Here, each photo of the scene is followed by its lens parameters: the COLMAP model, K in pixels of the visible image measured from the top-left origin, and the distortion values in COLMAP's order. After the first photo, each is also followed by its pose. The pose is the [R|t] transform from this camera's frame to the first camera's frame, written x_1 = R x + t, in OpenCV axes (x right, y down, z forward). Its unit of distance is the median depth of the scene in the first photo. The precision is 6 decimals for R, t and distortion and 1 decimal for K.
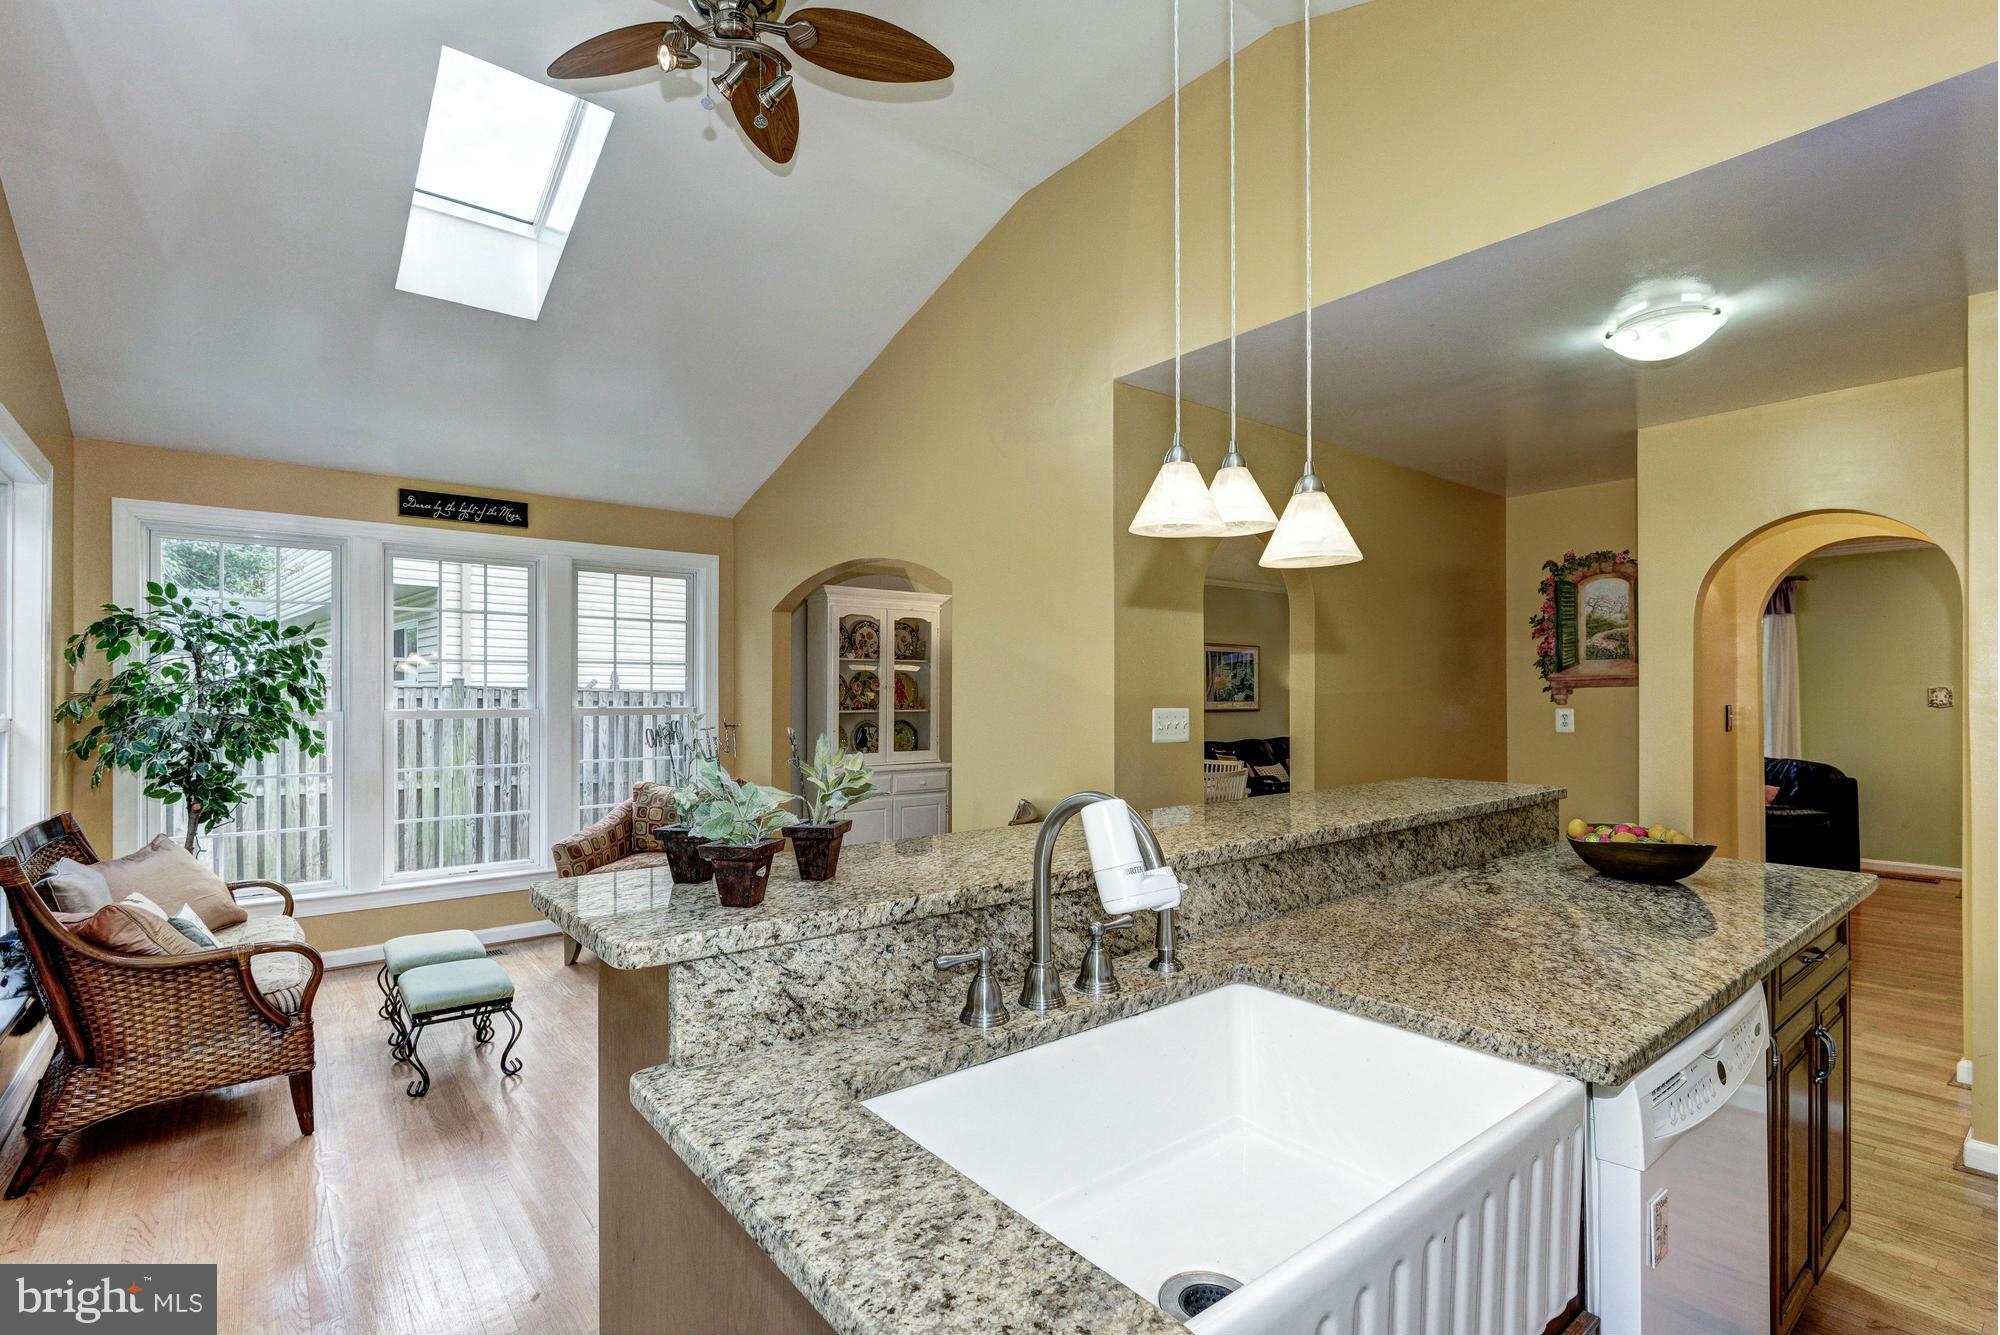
lens RADIAL K [[924.2, 0, 984.5], [0, 924.2, 672.9], [0, 0, 1]] dist [0.006372, 0.000022]
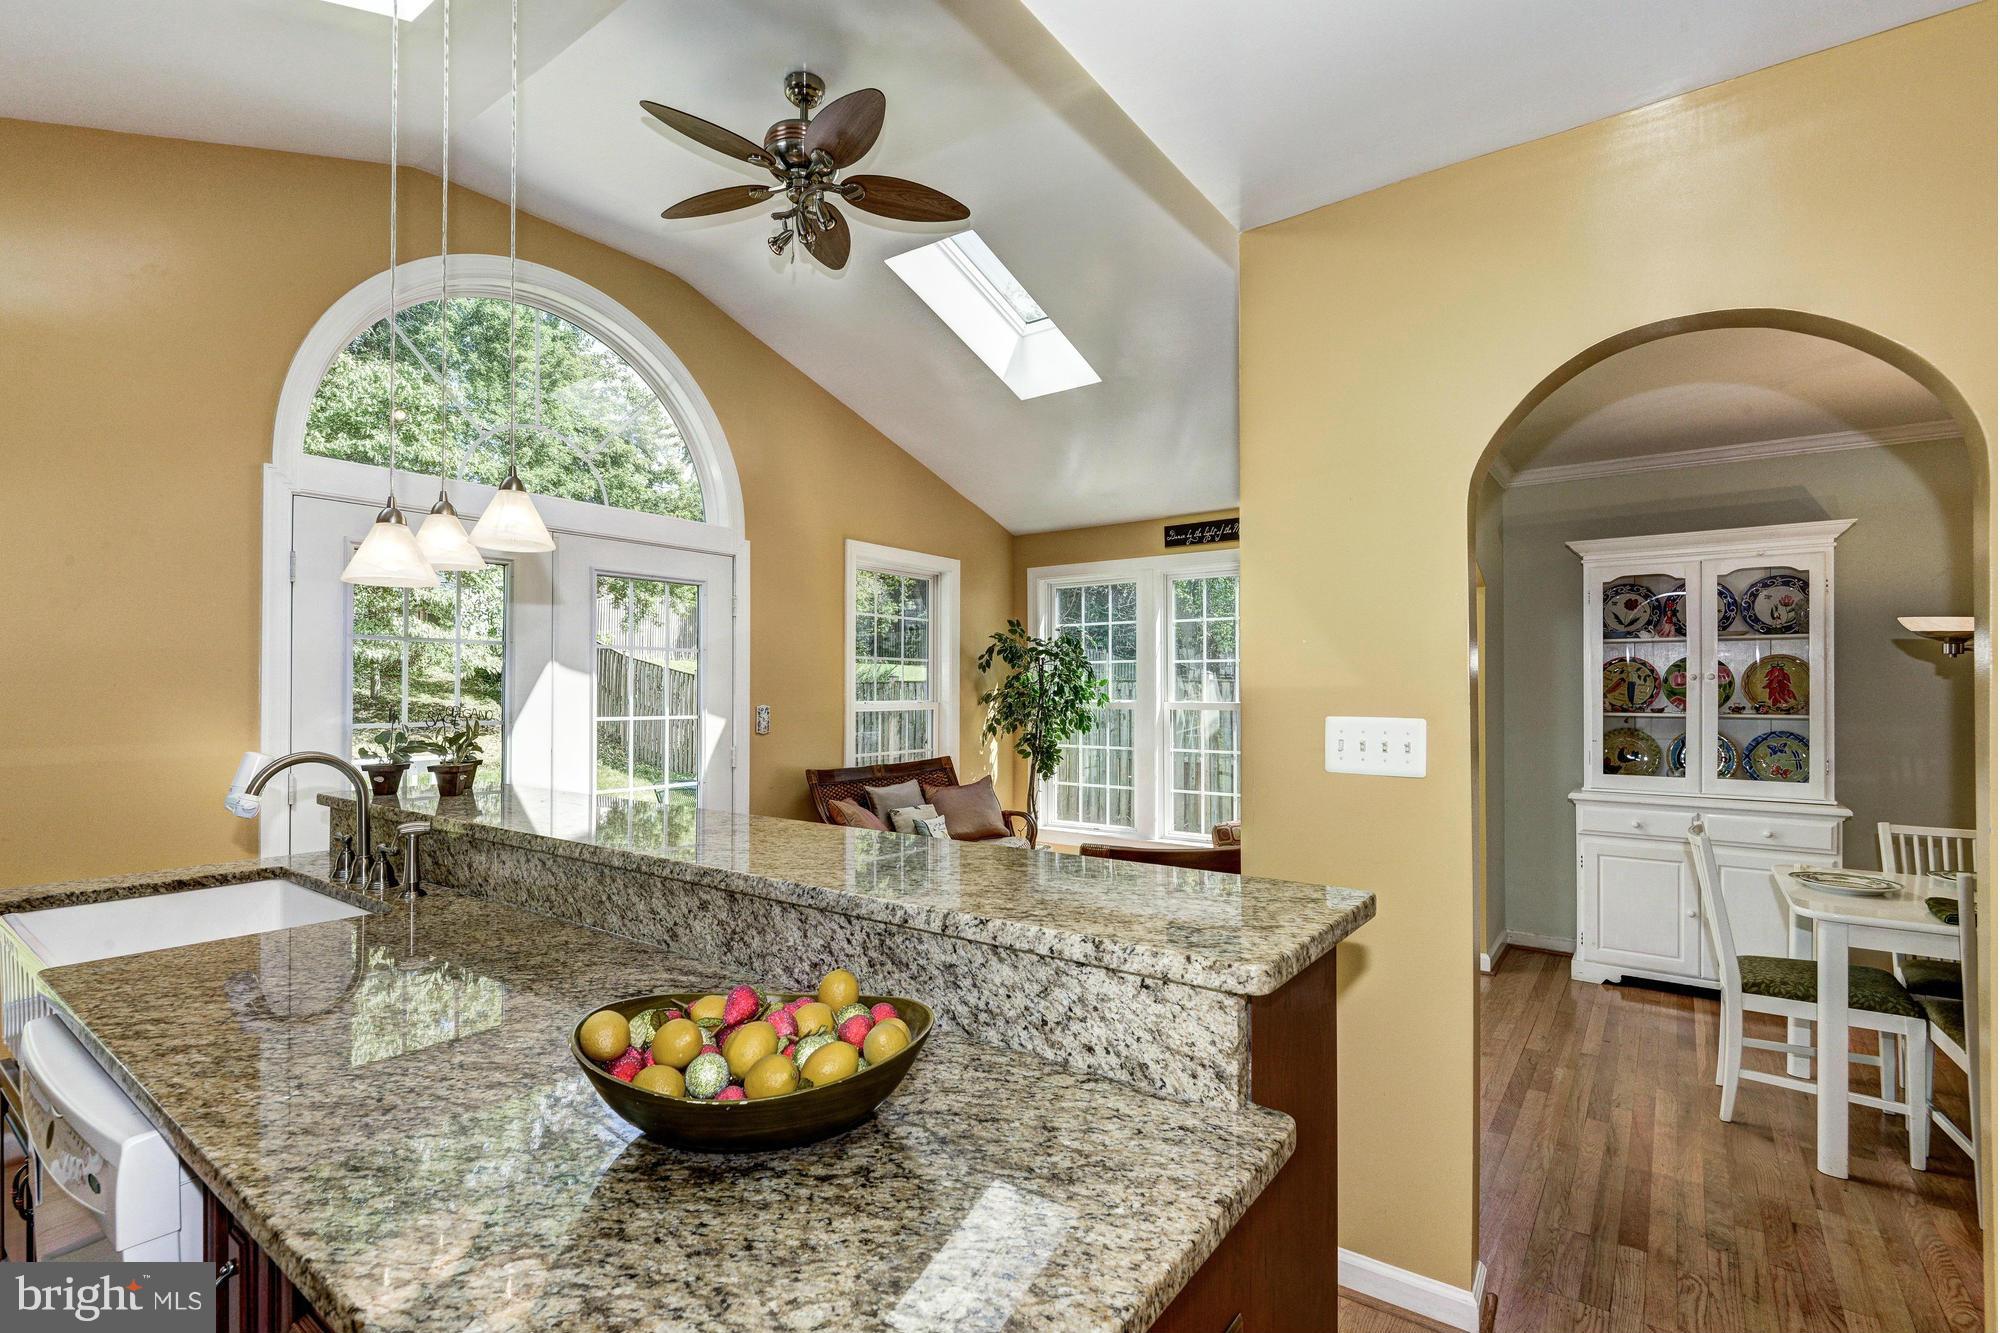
lens RADIAL K [[924.2, 0, 1000.0], [0, 924.2, 666.5], [0, 0, 1]] dist [0.001213, -0.000165]
pose [[0.251602, -0.021208, -0.967598, 0.494508], [0.022819, 0.999612, -0.015976, 0.006830], [0.967562, -0.018060, 0.251989, 0.428245]]
